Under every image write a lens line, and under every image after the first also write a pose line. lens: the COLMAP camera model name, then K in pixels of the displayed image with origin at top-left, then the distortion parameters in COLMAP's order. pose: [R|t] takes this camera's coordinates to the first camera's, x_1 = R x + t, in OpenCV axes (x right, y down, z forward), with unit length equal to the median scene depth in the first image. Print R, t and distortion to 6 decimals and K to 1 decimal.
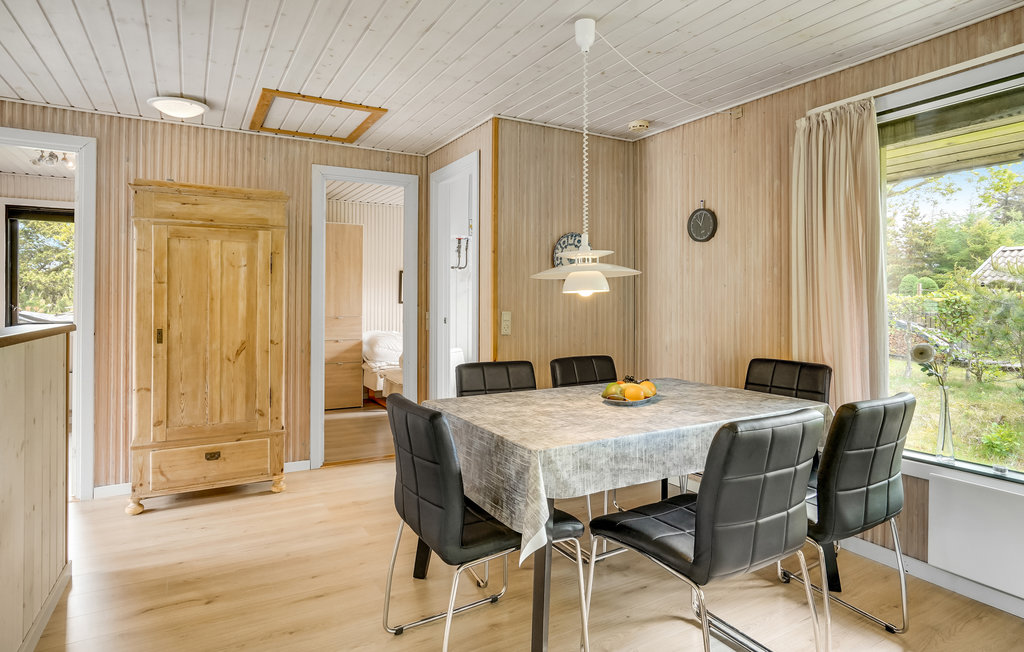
lens RADIAL K [[564.0, 0, 510.6], [0, 564.0, 299.2], [0, 0, 1]] dist [-0.042300, 0.000727]
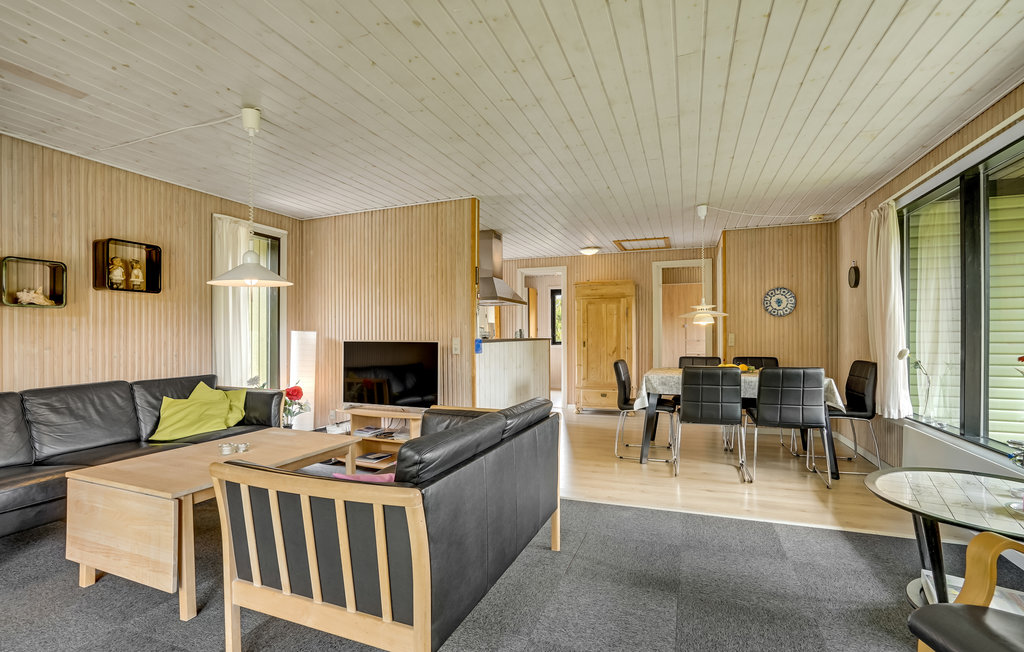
lens RADIAL K [[472.4, 0, 512.0], [0, 472.4, 326.0], [0, 0, 1]] dist [-0.000445, -0.000030]
pose [[0.638805, -0.017562, -0.769168, 0.765367], [0.009009, 0.999842, -0.015347, 0.015045], [0.769316, 0.002874, 0.638862, -0.586538]]
